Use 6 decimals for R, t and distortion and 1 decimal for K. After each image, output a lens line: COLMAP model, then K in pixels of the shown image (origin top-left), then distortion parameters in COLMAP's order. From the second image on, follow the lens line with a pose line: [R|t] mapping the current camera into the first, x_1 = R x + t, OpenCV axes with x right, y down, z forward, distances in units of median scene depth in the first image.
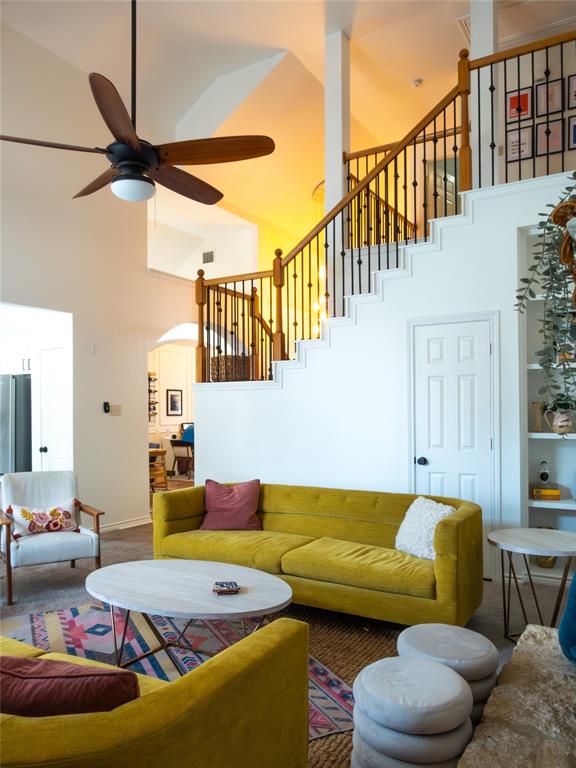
lens RADIAL K [[572.2, 0, 288.0], [0, 572.2, 384.0], [0, 0, 1]] dist [0.054831, -0.000289]
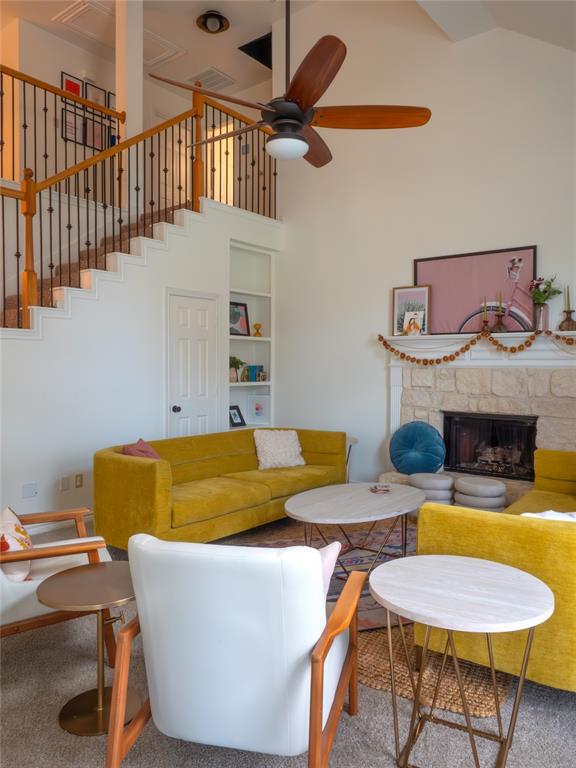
lens RADIAL K [[572.2, 0, 288.0], [0, 572.2, 384.0], [0, 0, 1]] dist [0.054831, -0.000289]
pose [[0.173732, -0.022996, 0.984524, -0.911835], [-0.045821, 0.998456, 0.031407, 0.033809], [-0.983726, -0.050568, 0.172410, 0.548696]]
